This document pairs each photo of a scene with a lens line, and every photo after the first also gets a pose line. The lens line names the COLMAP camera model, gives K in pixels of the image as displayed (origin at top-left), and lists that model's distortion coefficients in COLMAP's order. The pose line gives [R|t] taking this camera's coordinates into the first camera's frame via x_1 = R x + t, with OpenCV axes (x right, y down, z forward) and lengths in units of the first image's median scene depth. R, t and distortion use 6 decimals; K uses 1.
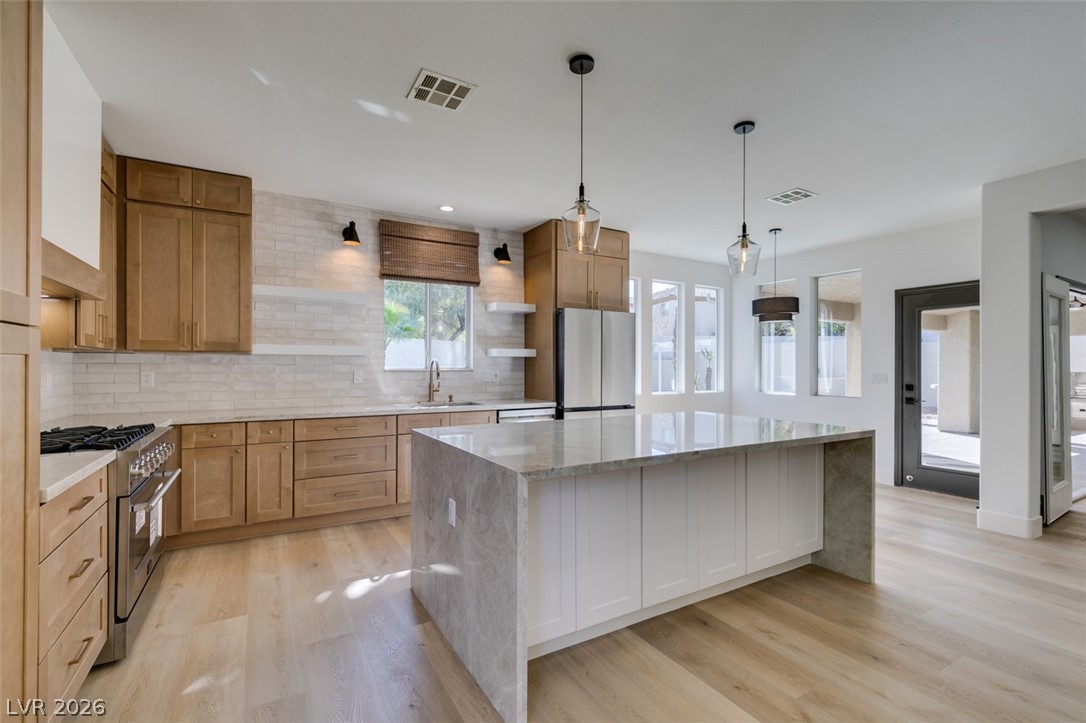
lens RADIAL K [[483.7, 0, 541.9], [0, 483.7, 366.2], [0, 0, 1]] dist [0.003124, 0.000118]
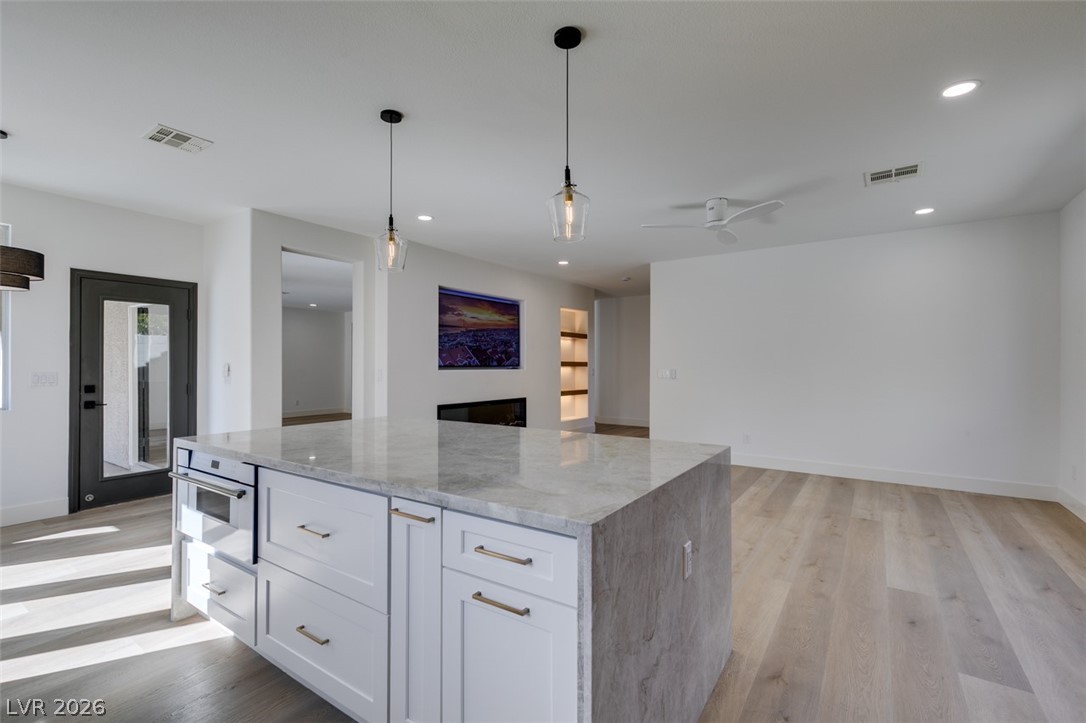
lens RADIAL K [[483.7, 0, 541.9], [0, 483.7, 366.2], [0, 0, 1]] dist [0.003124, 0.000118]
pose [[-0.418058, -0.001083, 0.908420, -0.379631], [-0.004229, 0.999991, -0.000754, 0.002477], [-0.908411, -0.004157, -0.418058, 0.747463]]
